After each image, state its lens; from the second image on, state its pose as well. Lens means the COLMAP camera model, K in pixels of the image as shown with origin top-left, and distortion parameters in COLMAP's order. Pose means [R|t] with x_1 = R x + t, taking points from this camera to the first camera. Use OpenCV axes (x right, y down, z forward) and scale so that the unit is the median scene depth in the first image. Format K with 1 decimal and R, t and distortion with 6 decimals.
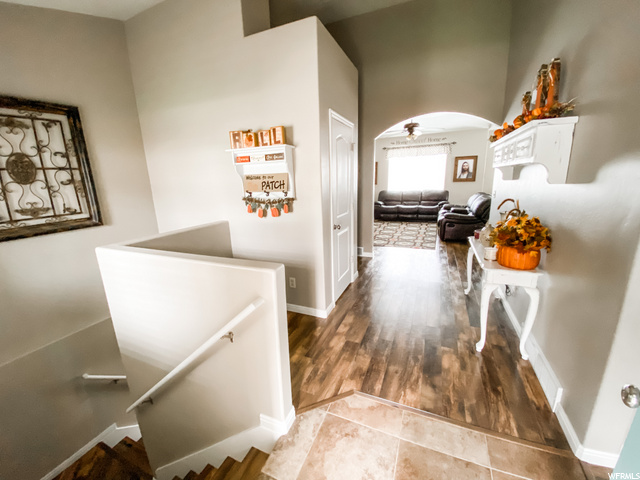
lens RADIAL K [[259.2, 0, 318.5], [0, 259.2, 238.1], [0, 0, 1]] dist [-0.004124, -0.000686]
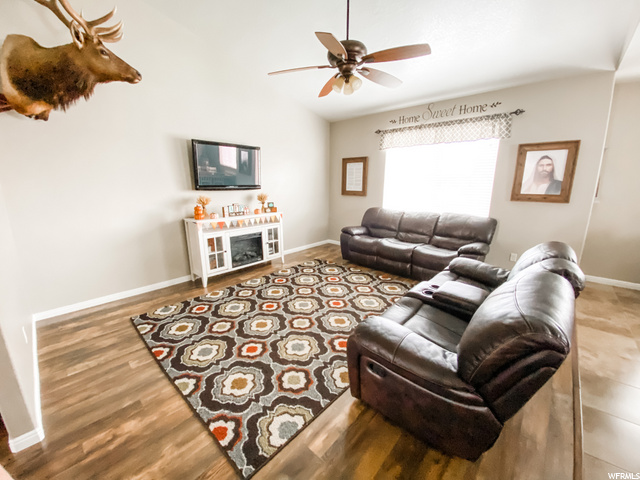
lens RADIAL K [[259.2, 0, 322.3], [0, 259.2, 240.7], [0, 0, 1]] dist [-0.004124, -0.000686]
pose [[0.947677, 0.106710, -0.300866, 0.353765], [-0.105704, 0.994203, 0.019670, -0.123512], [0.301221, 0.013162, 0.953463, 0.476310]]
